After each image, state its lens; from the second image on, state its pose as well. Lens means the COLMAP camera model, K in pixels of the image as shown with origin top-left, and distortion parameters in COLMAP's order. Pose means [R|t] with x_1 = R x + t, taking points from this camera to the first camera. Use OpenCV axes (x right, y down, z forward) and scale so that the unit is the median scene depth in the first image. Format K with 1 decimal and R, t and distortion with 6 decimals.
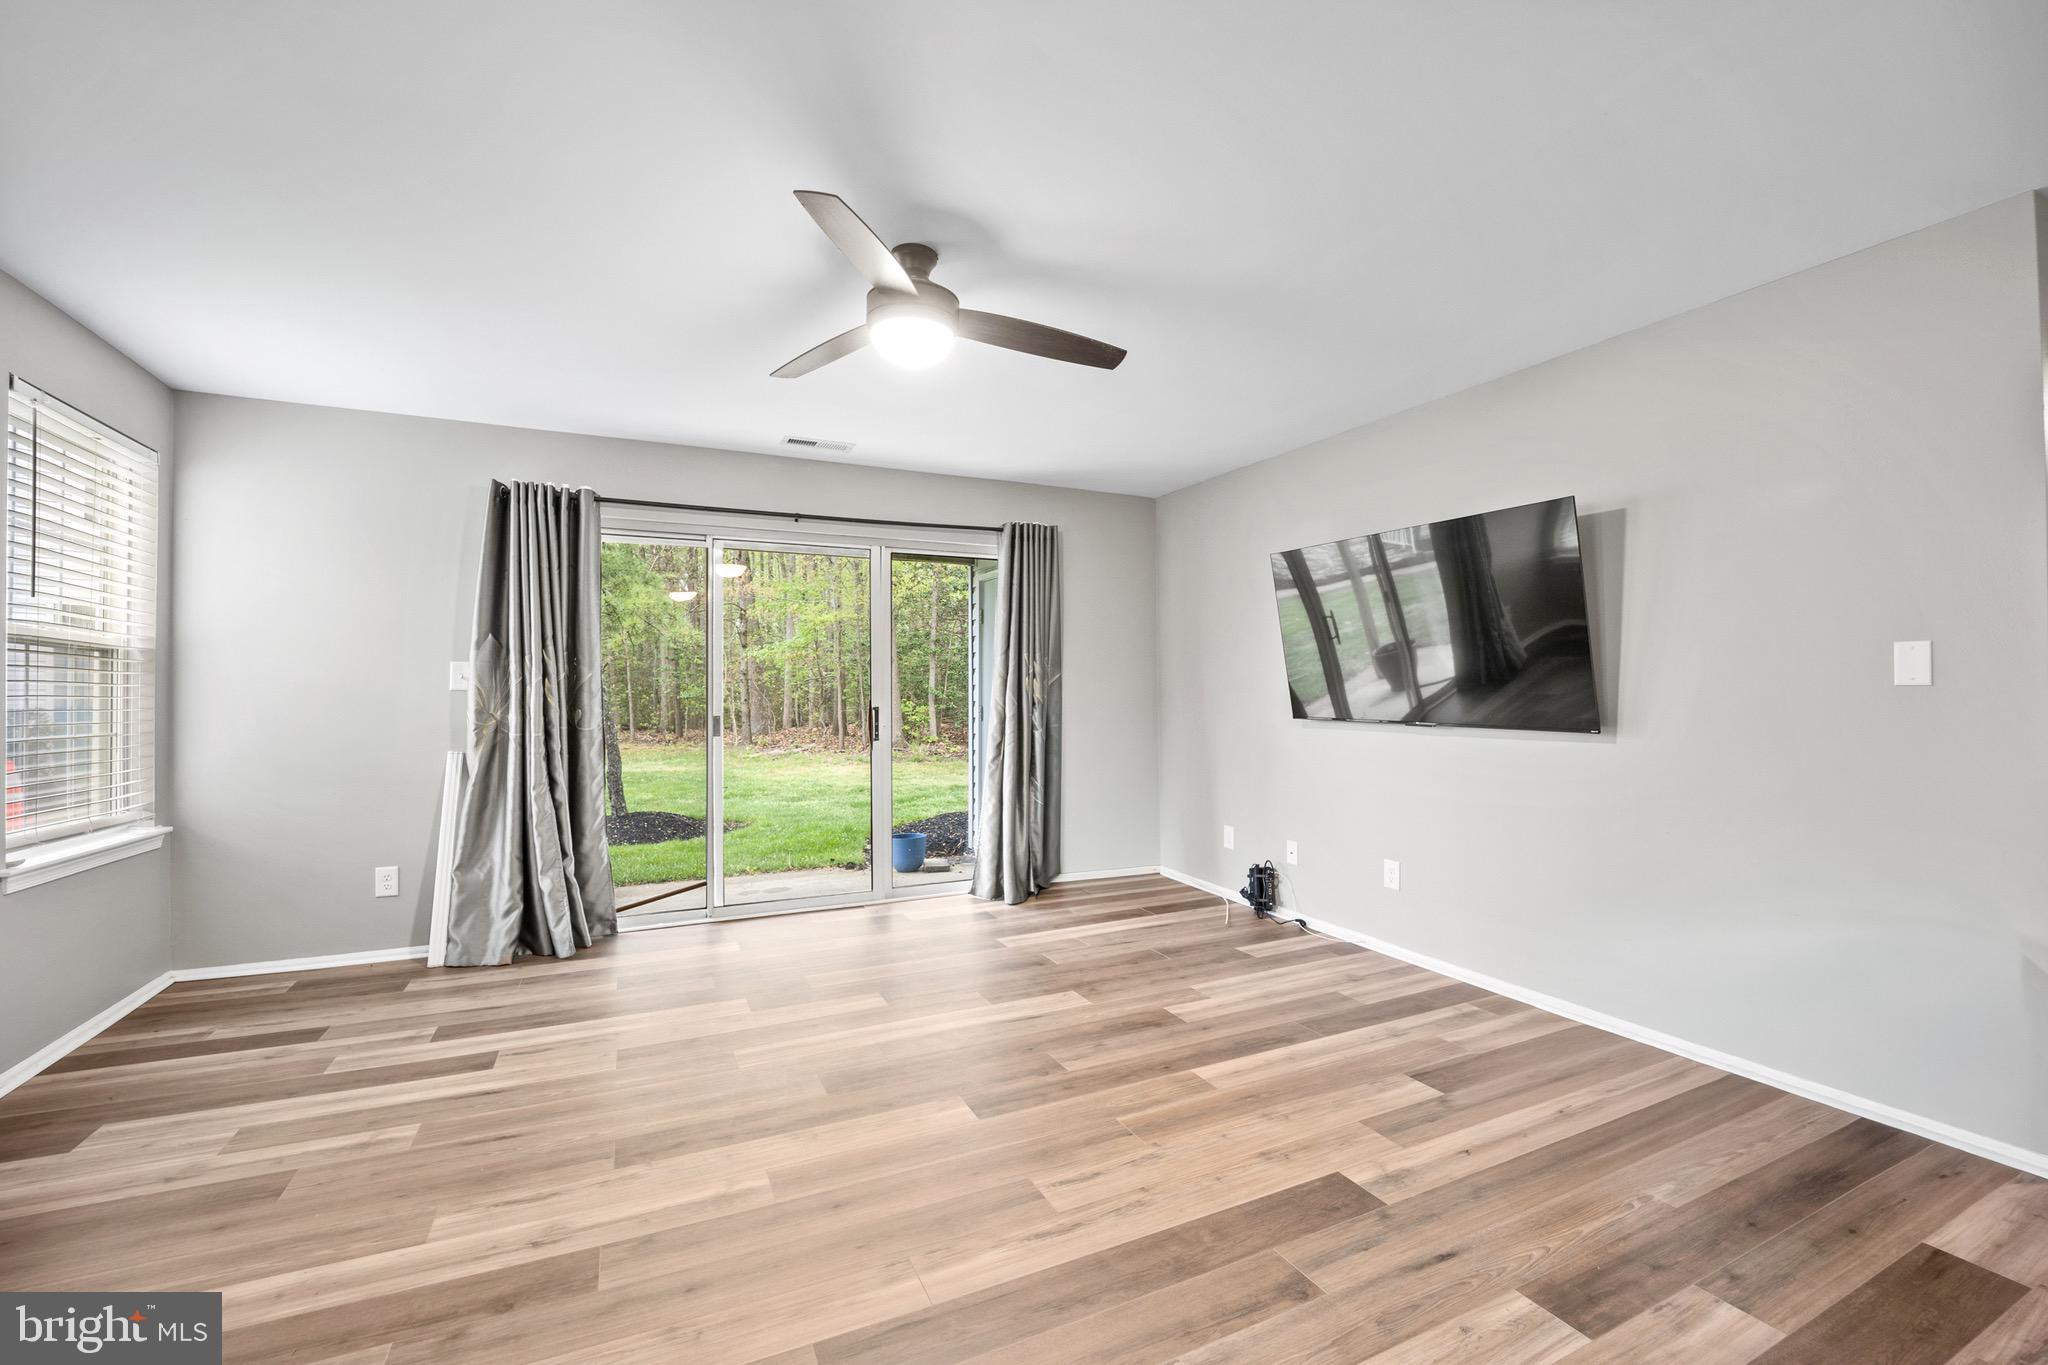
lens RADIAL K [[839.8, 0, 984.1], [0, 839.8, 681.9], [0, 0, 1]] dist [-0.026238, 0.000006]
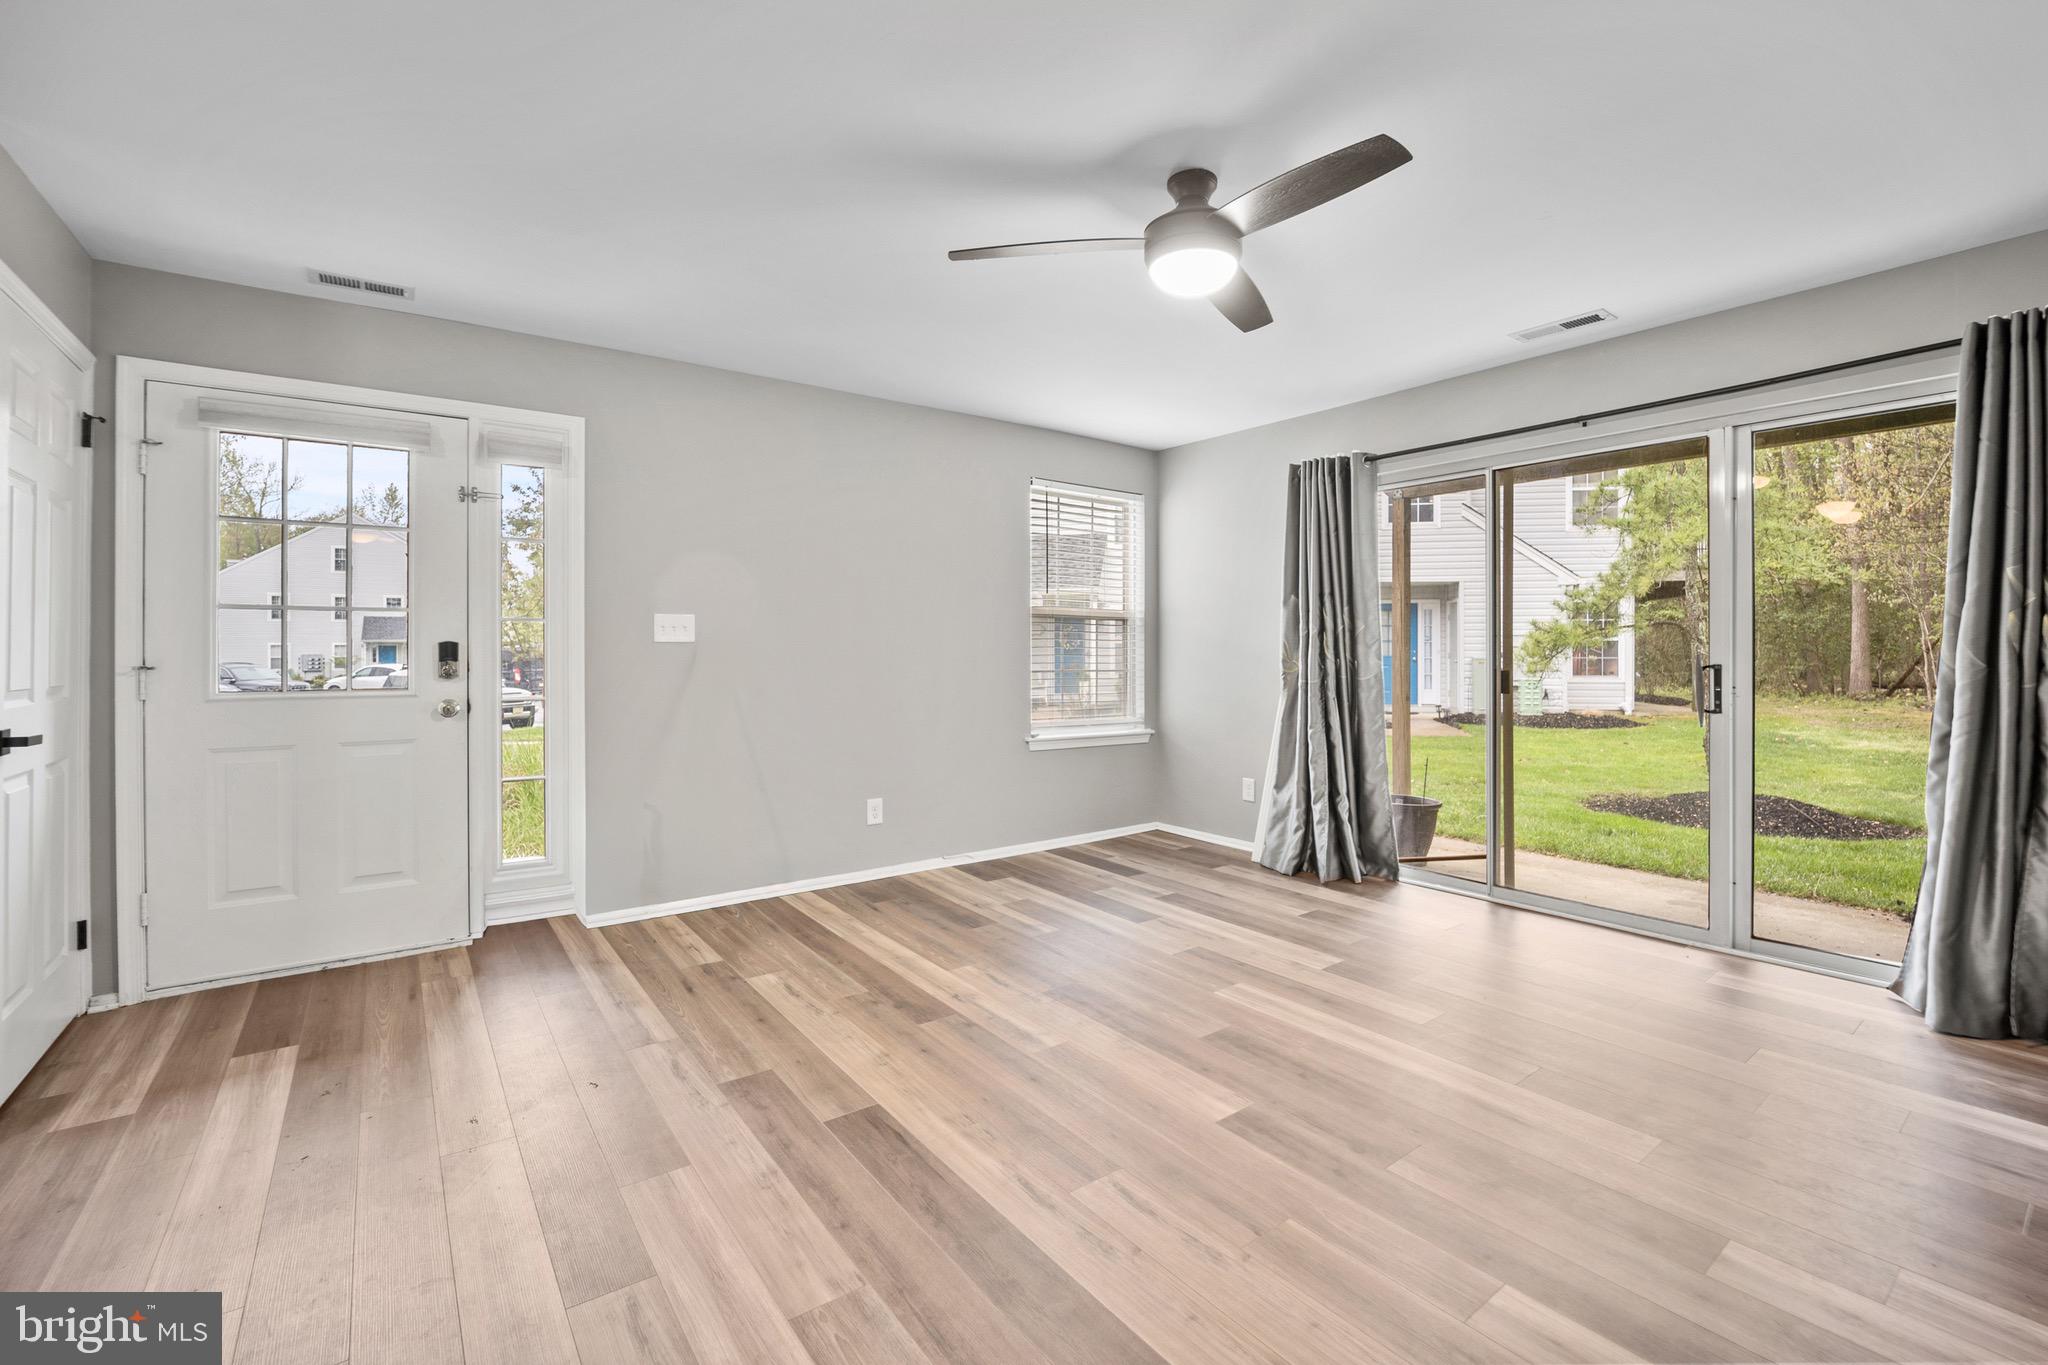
lens RADIAL K [[854.1, 0, 1045.5], [0, 854.1, 646.3], [0, 0, 1]] dist [-0.028962, -0.000241]
pose [[0.234262, 0.001082, -0.972173, 0.504793], [0.013008, 0.999906, 0.004248, 0.005912], [0.972087, -0.013641, 0.234226, 0.376515]]
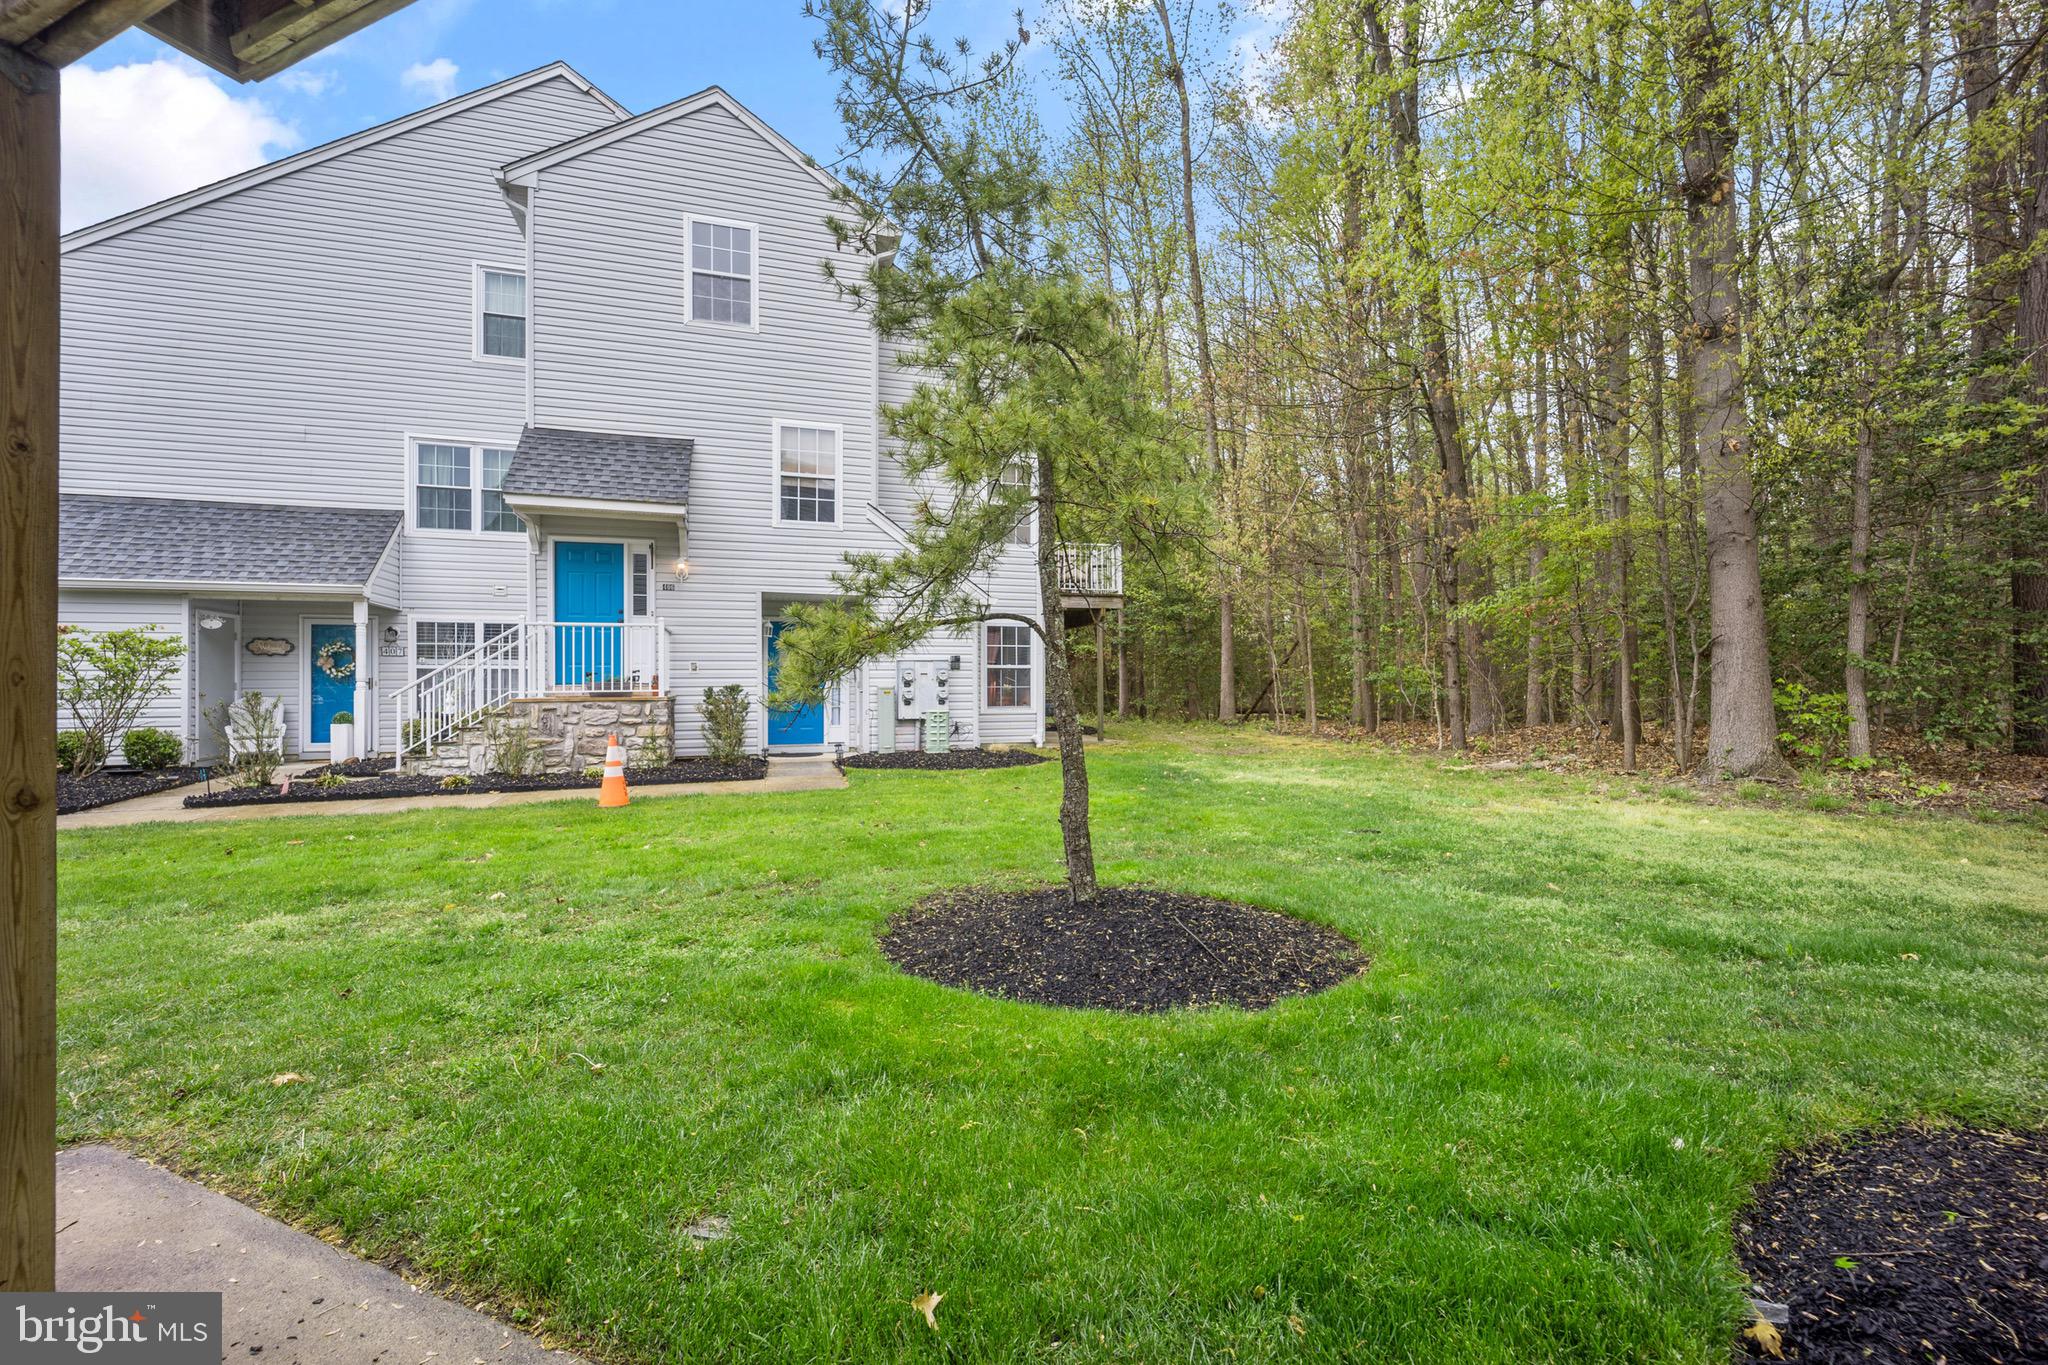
lens RADIAL K [[839.8, 0, 984.1], [0, 839.8, 681.9], [0, 0, 1]] dist [-0.026238, 0.000006]
pose [[0.672823, 0.001668, -0.739802, -0.244451], [0.009044, 0.999904, 0.010479, 0.058488], [0.739748, -0.013741, 0.672743, 1.465865]]
